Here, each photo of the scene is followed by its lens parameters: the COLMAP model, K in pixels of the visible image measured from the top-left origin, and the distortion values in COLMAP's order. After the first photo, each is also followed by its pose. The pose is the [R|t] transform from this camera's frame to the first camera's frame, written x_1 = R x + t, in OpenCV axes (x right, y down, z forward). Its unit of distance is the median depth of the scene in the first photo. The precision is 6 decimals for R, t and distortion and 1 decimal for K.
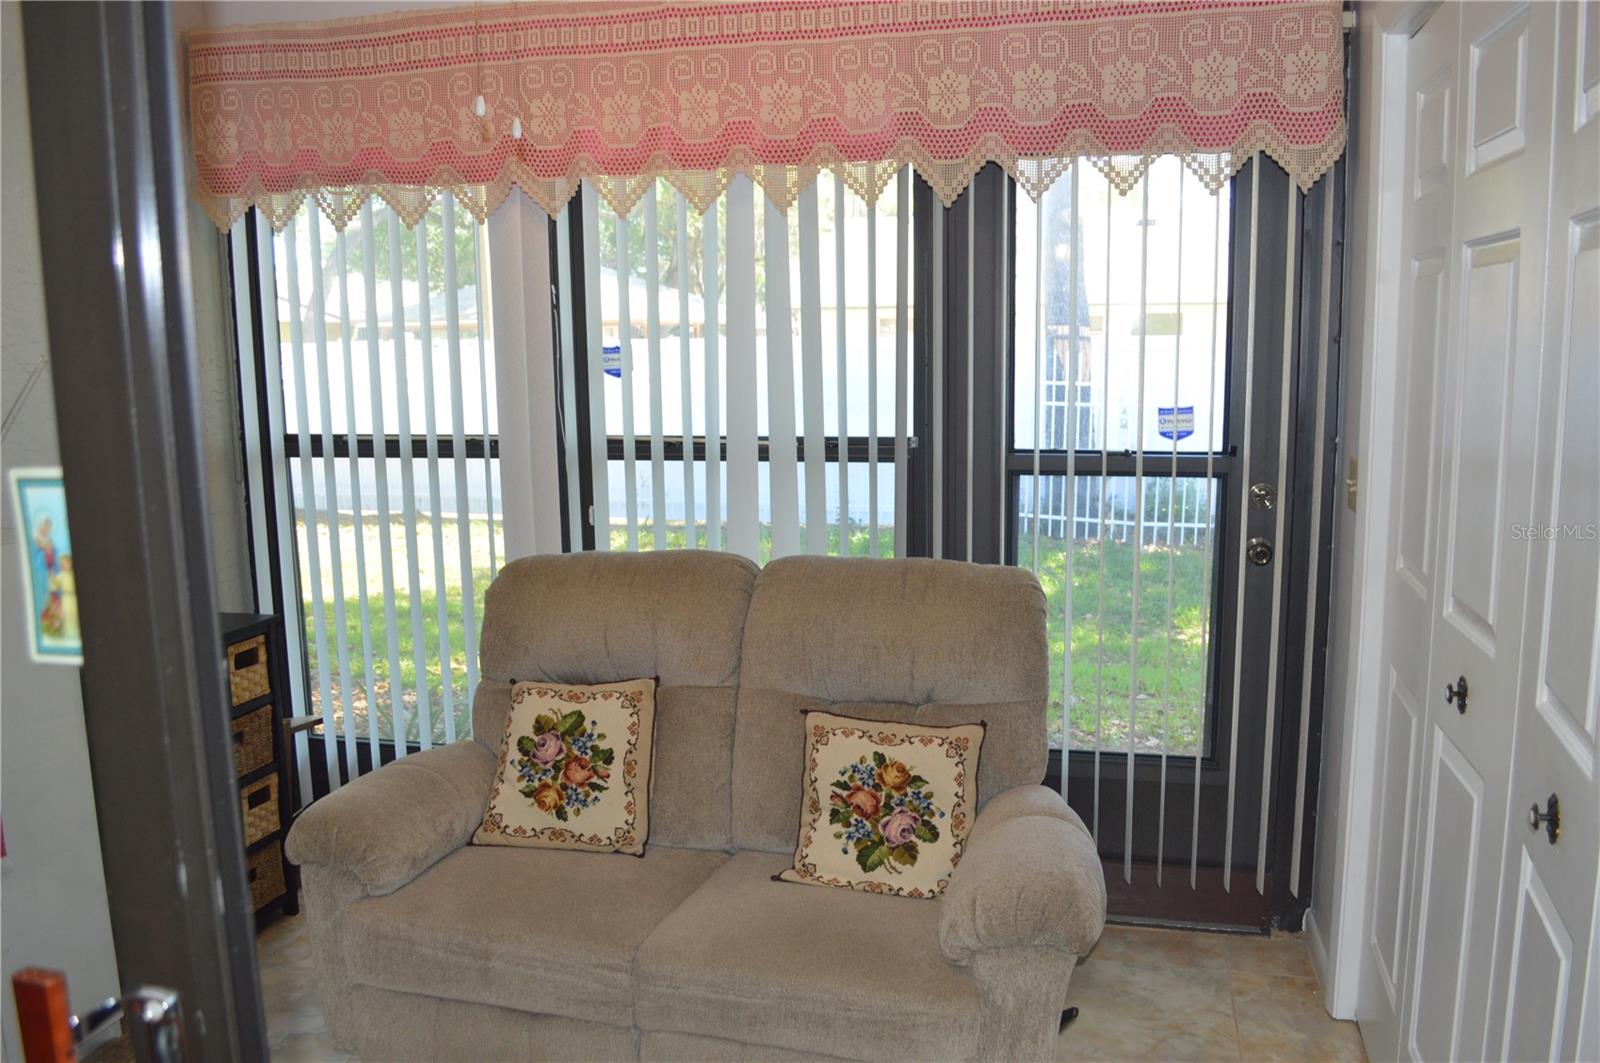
lens RADIAL K [[1279.6, 0, 835.9], [0, 1279.6, 533.7], [0, 0, 1]] dist [-0.089698, 0.017726]
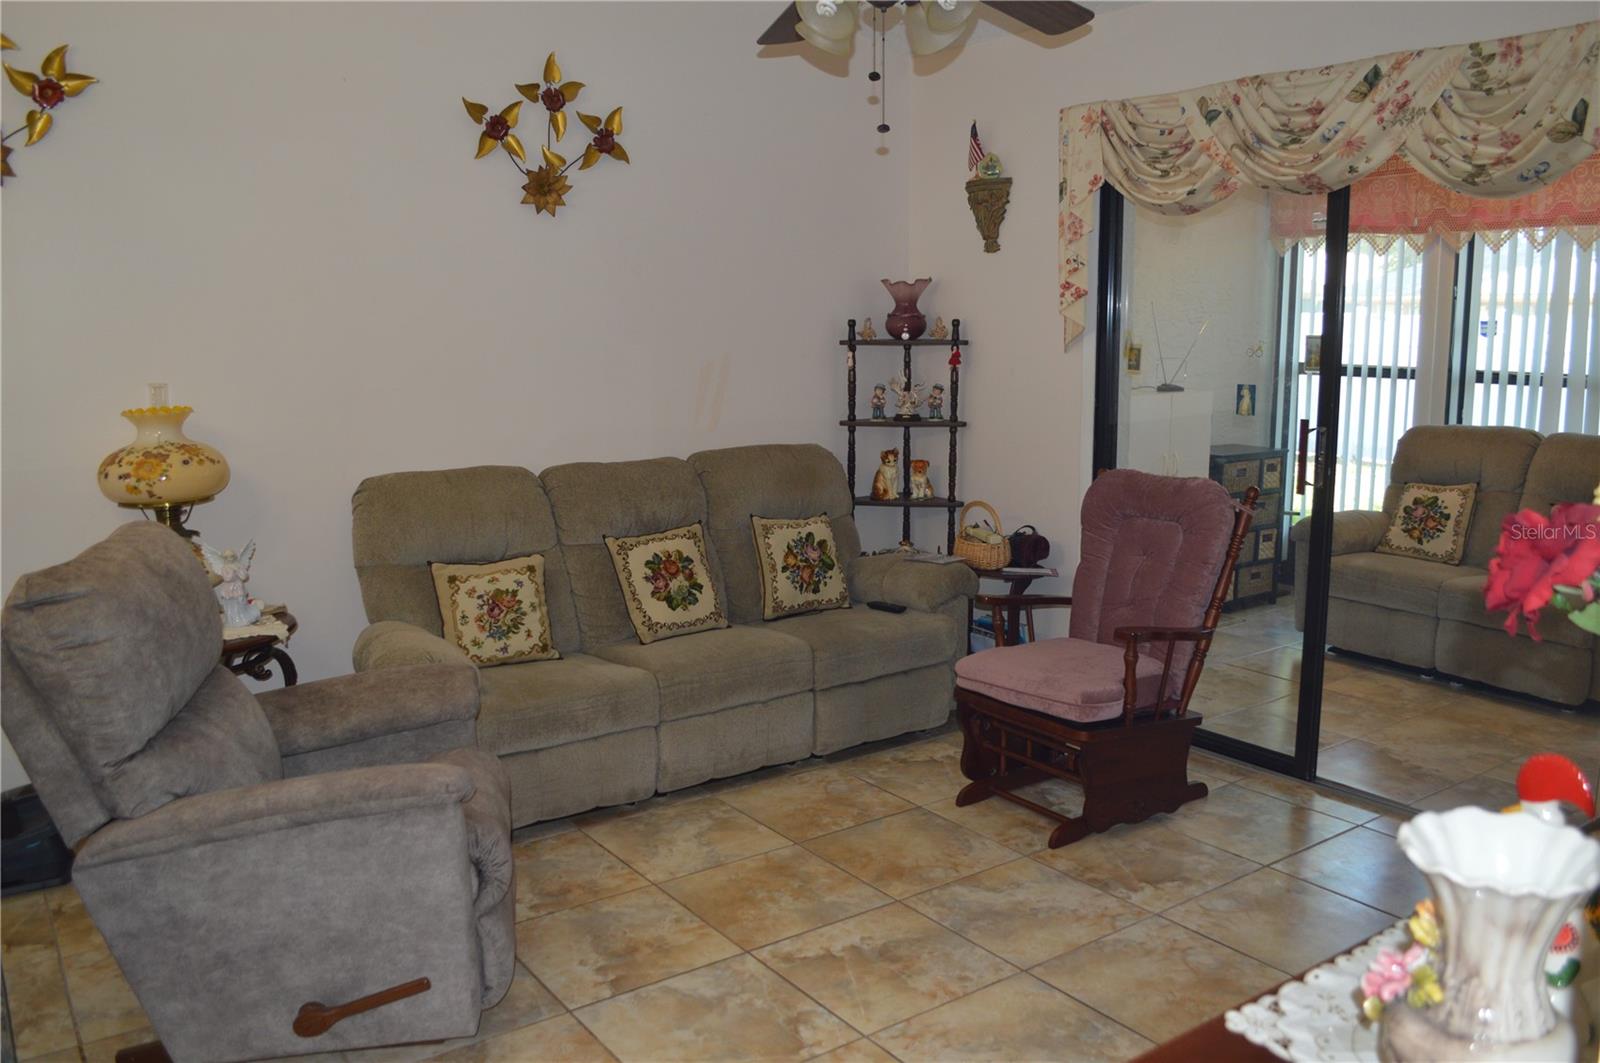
lens RADIAL K [[1279.6, 0, 811.6], [0, 1279.6, 528.7], [0, 0, 1]] dist [-0.089698, 0.017726]
pose [[0.747609, 0.121024, -0.653019, 0.376399], [-0.111816, 0.992157, 0.055864, 0.193453], [0.654659, 0.031254, 0.755278, -1.205415]]
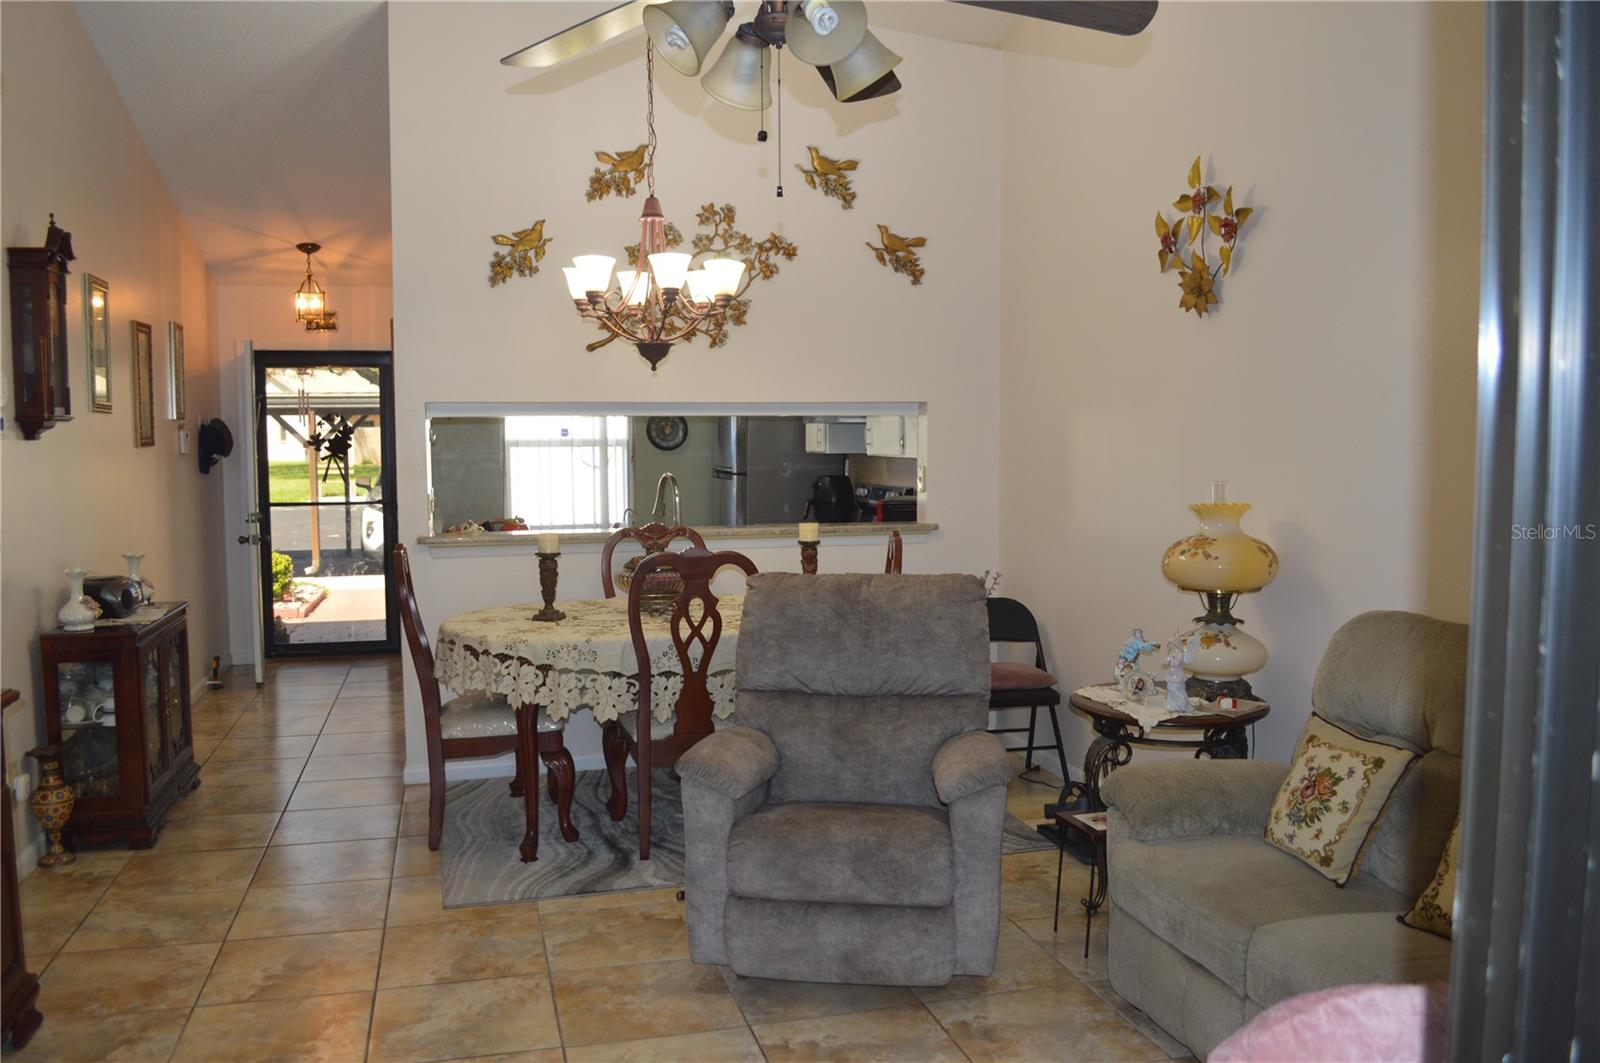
lens RADIAL K [[1279.6, 0, 816.2], [0, 1279.6, 533.1], [0, 0, 1]] dist [-0.089698, 0.017726]
pose [[-0.875161, 0.057736, -0.480374, 0.092077], [-0.057536, 0.973391, 0.221812, -0.050722], [0.480398, 0.221760, -0.848552, 0.382174]]
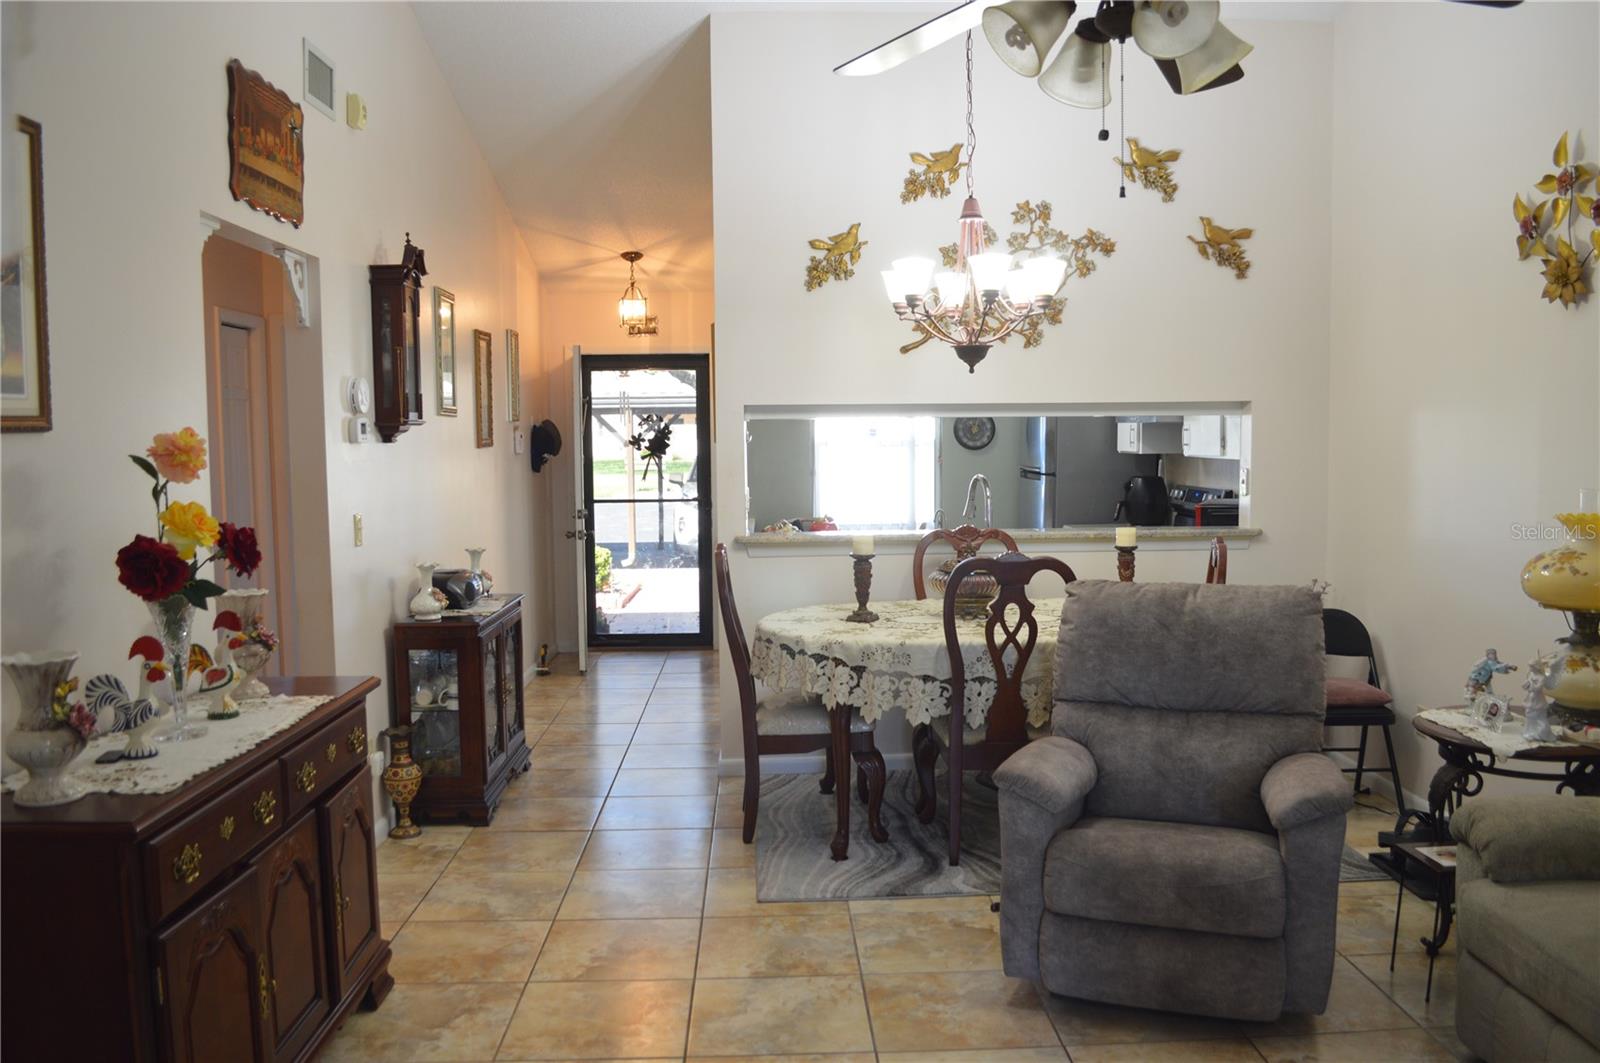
lens RADIAL K [[1279.6, 0, 810.9], [0, 1279.6, 530.5], [0, 0, 1]] dist [-0.089698, 0.017726]
pose [[-0.963336, 0.046341, -0.264265, 0.110128], [-0.016885, 0.972547, 0.232093, -0.056564], [0.267766, 0.228046, -0.936107, 0.356045]]
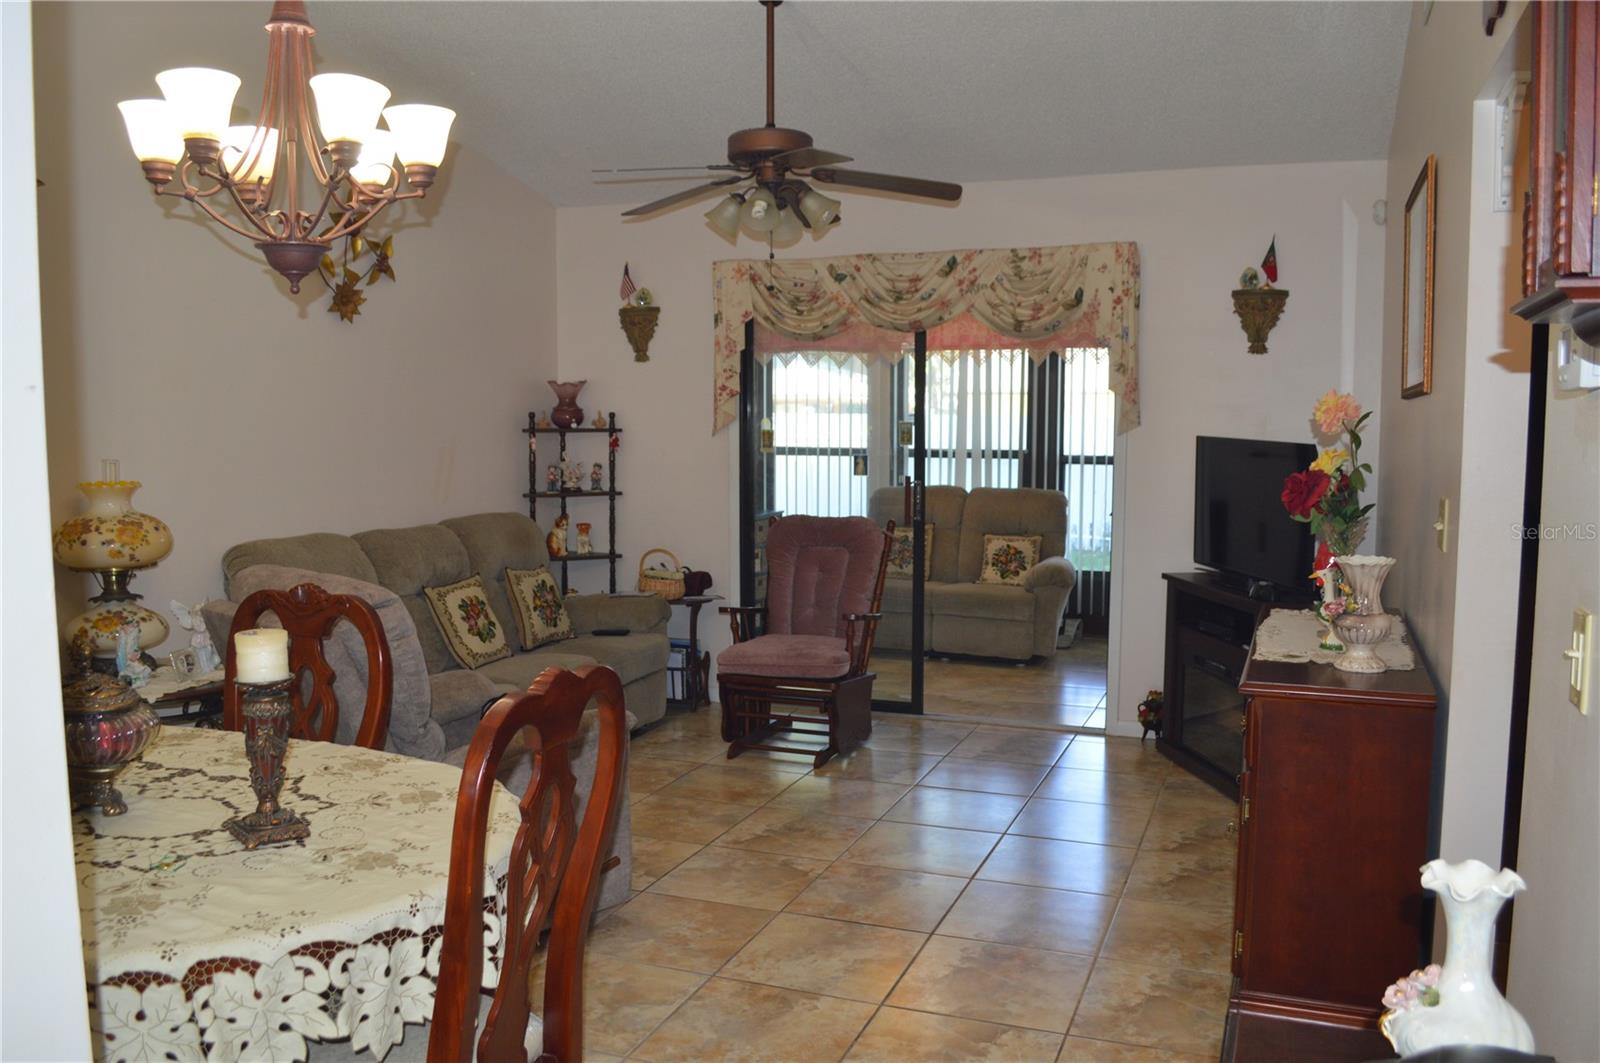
lens RADIAL K [[1279.6, 0, 810.9], [0, 1279.6, 521.4], [0, 0, 1]] dist [-0.089698, 0.017726]
pose [[0.989968, 0.029204, -0.138237, -0.012651], [-0.039645, 0.996515, -0.073394, 0.338753], [0.135612, 0.078138, 0.987676, -1.989854]]
